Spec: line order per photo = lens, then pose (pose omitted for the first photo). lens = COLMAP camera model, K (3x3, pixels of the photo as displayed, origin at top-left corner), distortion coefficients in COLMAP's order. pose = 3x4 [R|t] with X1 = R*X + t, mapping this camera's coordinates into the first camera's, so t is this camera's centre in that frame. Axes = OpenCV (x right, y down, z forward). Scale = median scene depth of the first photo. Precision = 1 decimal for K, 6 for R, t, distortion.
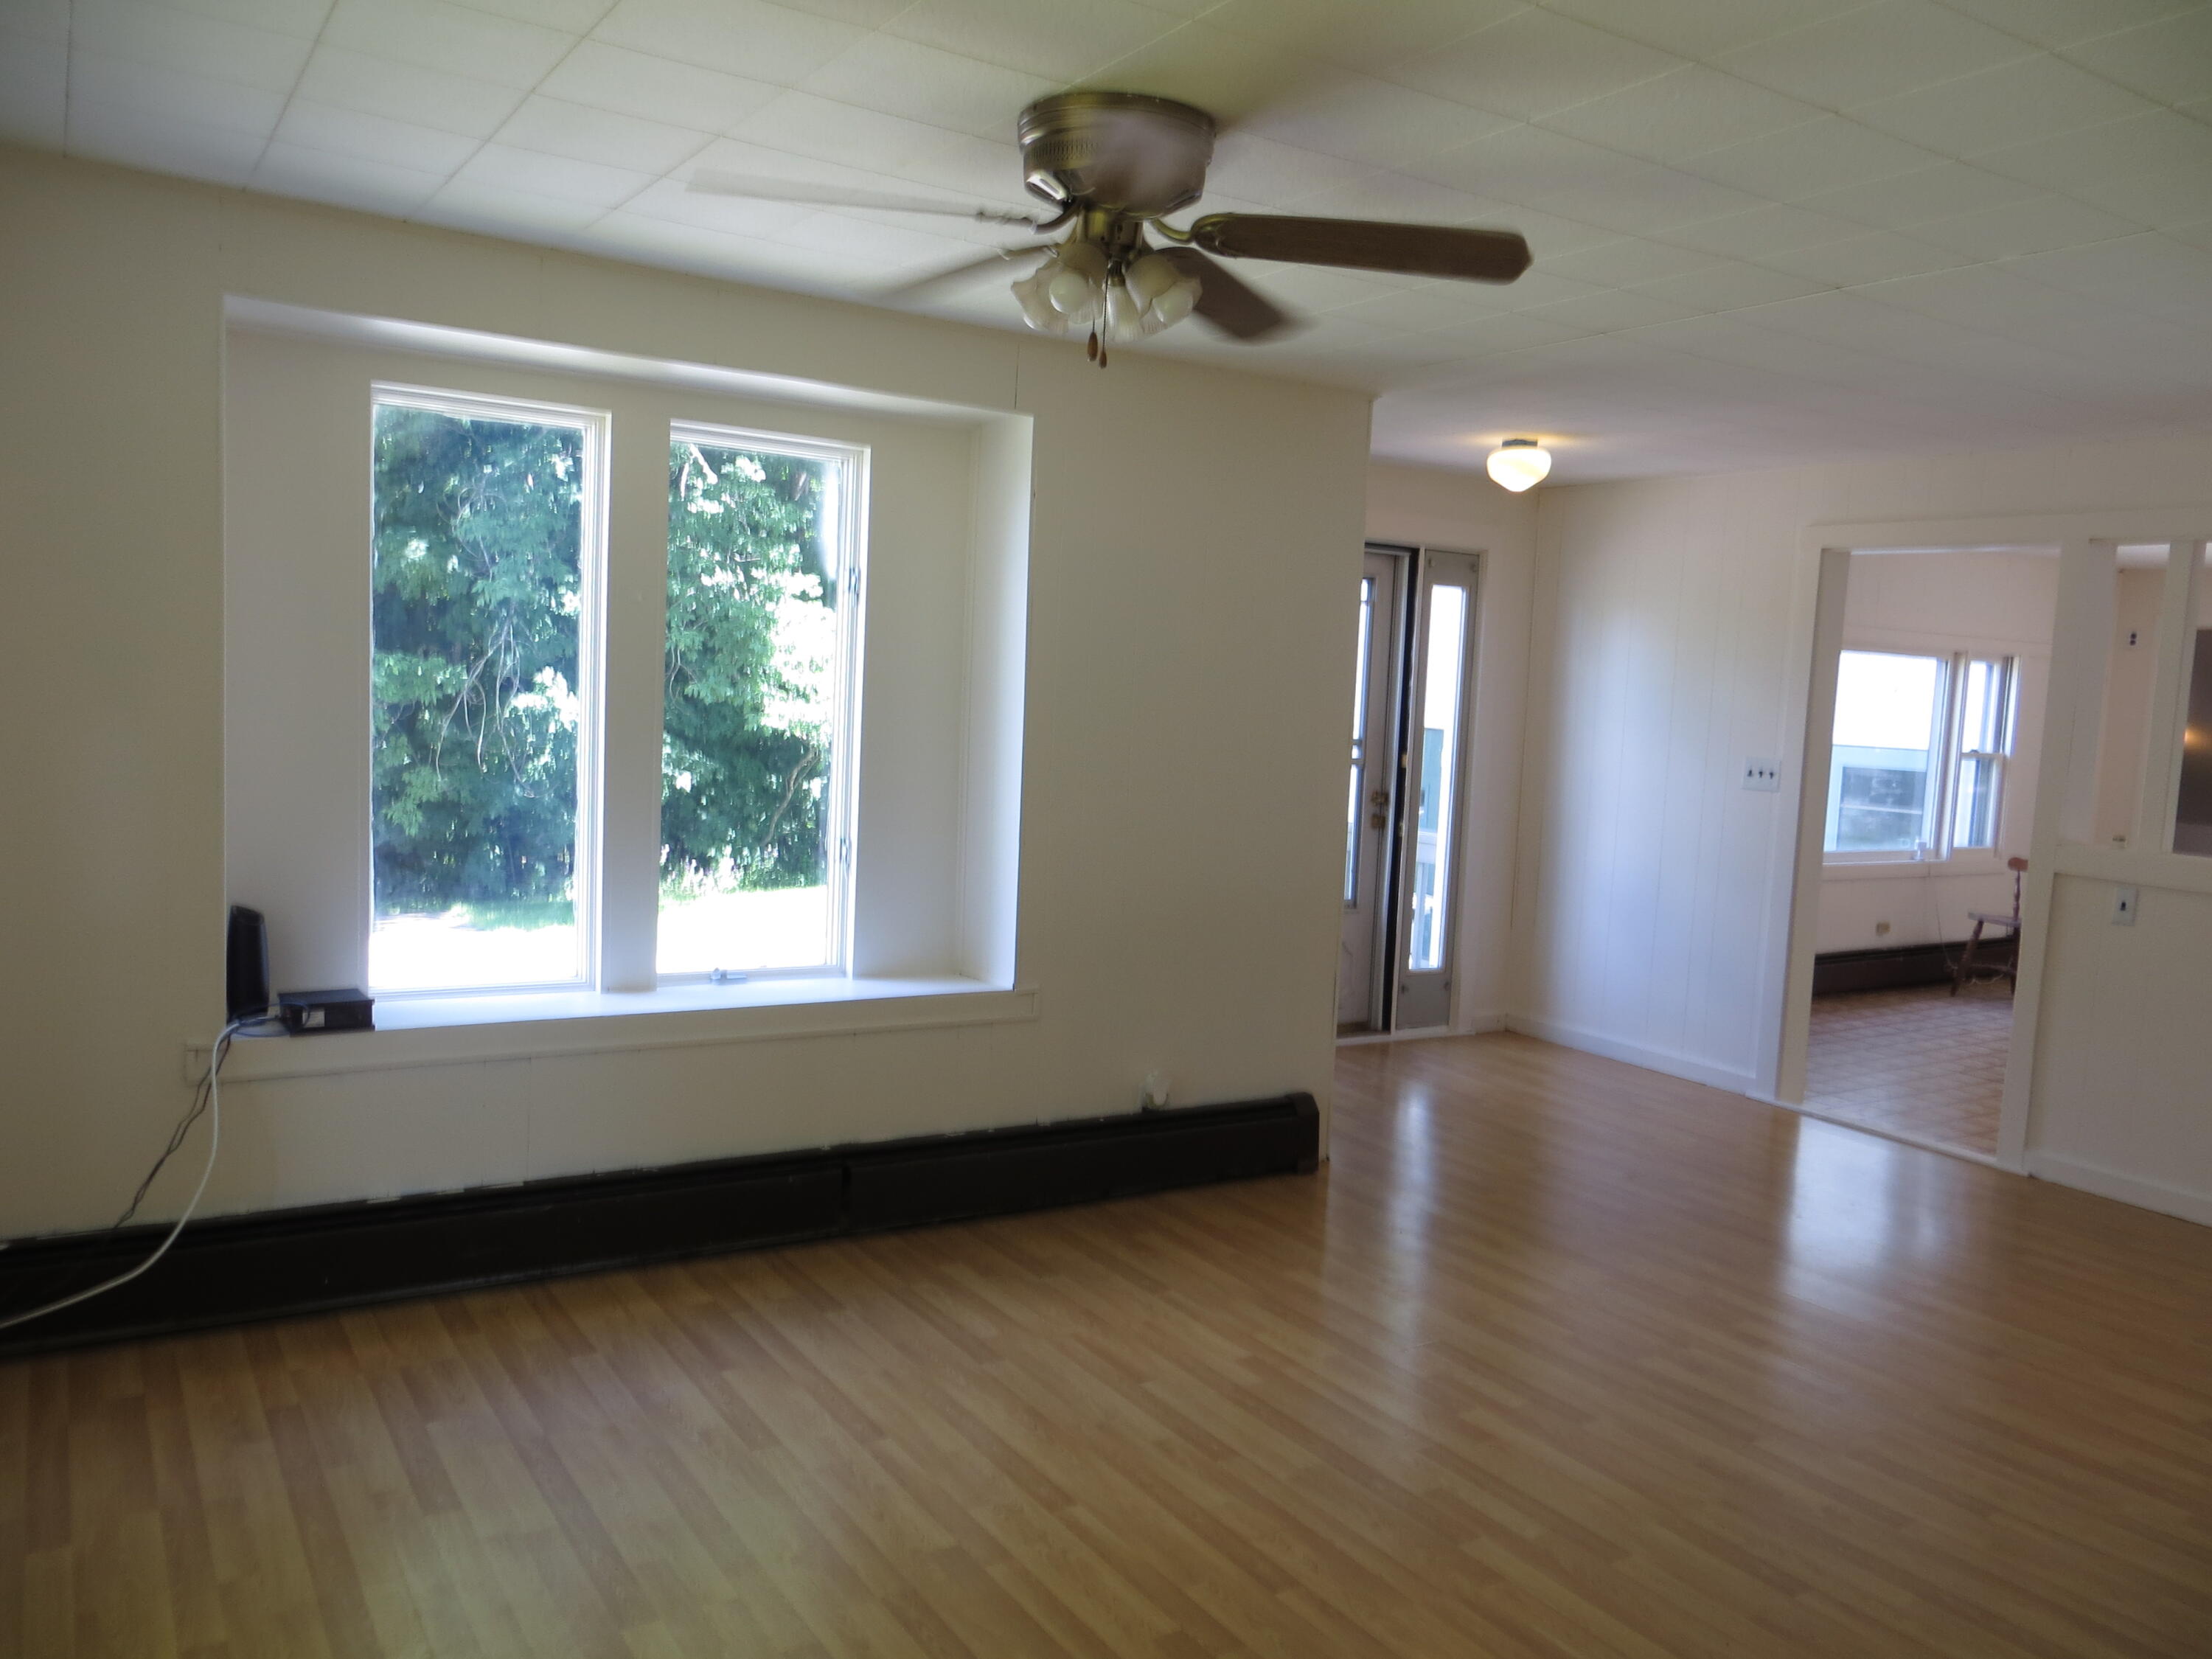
lens RADIAL K [[1669.8, 0, 1095.8], [0, 1669.8, 826.4], [0, 0, 1]] dist [-0.007367, -0.008274]
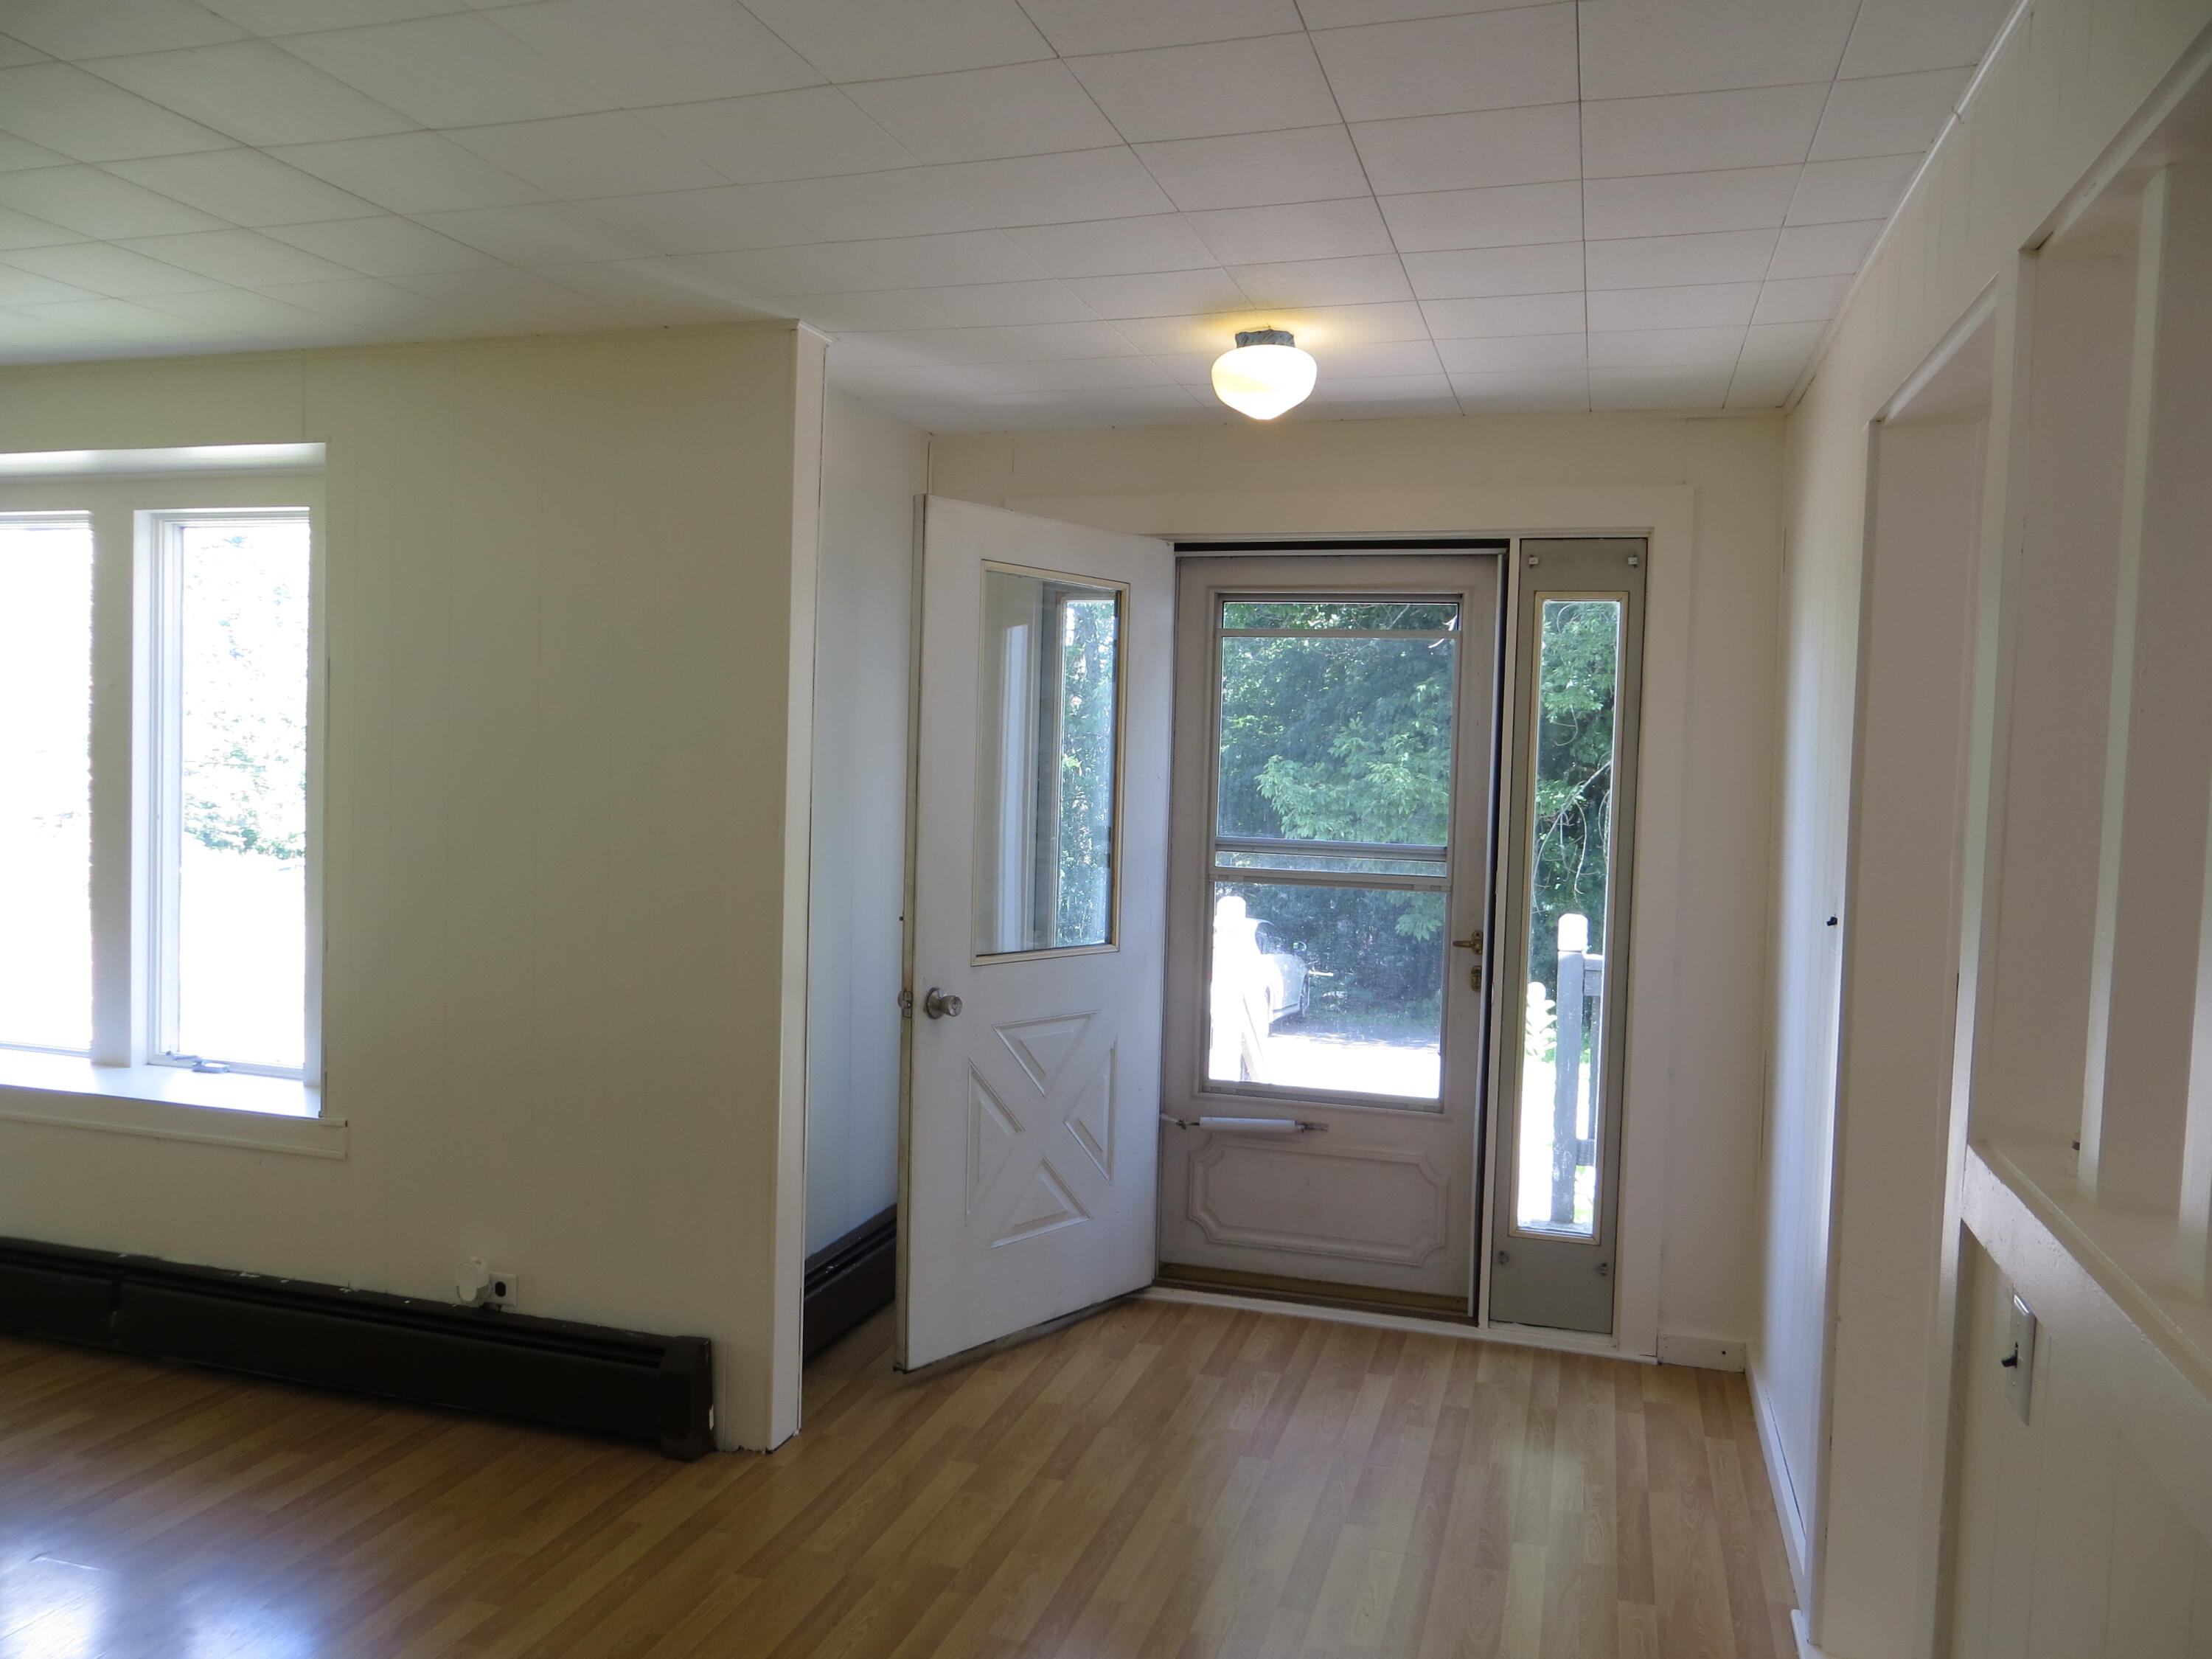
lens RADIAL K [[1669.8, 0, 1095.8], [0, 1669.8, 826.4], [0, 0, 1]] dist [-0.007367, -0.008274]
pose [[0.655738, 0.005753, -0.754966, 0.662275], [-0.061756, 0.997029, -0.046041, -0.027933], [0.752458, 0.076814, 0.654145, 0.575665]]
